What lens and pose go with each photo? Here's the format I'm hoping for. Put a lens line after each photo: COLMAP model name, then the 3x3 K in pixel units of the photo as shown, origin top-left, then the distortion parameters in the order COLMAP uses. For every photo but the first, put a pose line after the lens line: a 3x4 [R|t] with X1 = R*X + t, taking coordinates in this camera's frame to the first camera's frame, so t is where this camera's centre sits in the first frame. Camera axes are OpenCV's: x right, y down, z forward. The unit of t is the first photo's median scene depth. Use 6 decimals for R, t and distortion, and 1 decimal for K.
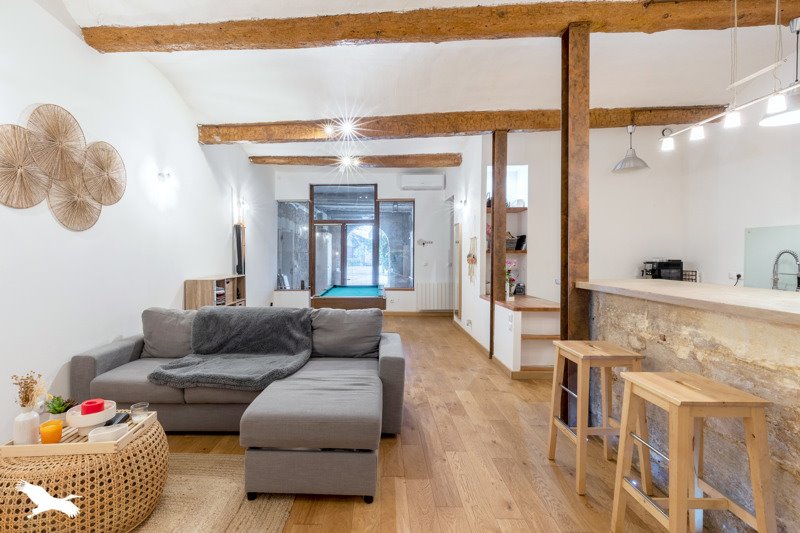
lens RADIAL K [[385.2, 0, 363.1], [0, 385.2, 250.8], [0, 0, 1]] dist [0.004290, 0.000222]
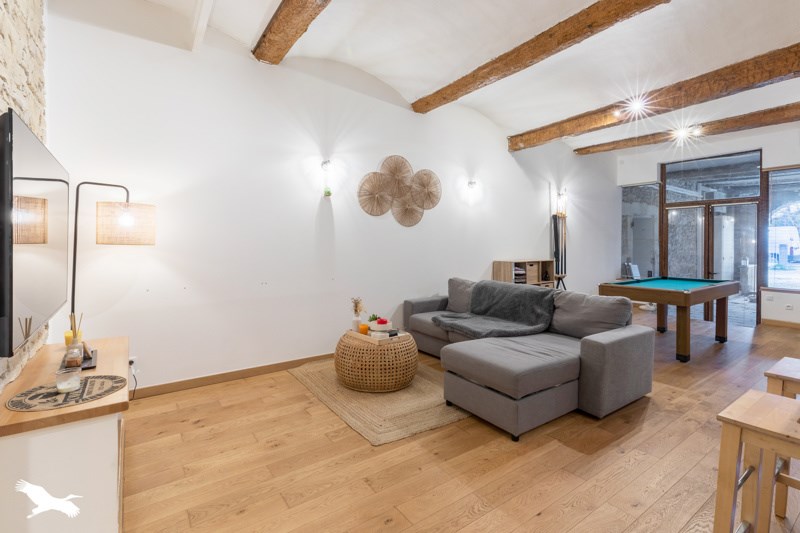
lens RADIAL K [[370.7, 0, 400.4], [0, 370.7, 239.2], [0, 0, 1]] dist [0.000069, -0.000250]
pose [[0.609492, -0.002538, -0.792788, 0.437107], [0.002995, 0.999995, -0.000899, 0.004380], [0.792787, -0.001827, 0.609496, -0.006701]]
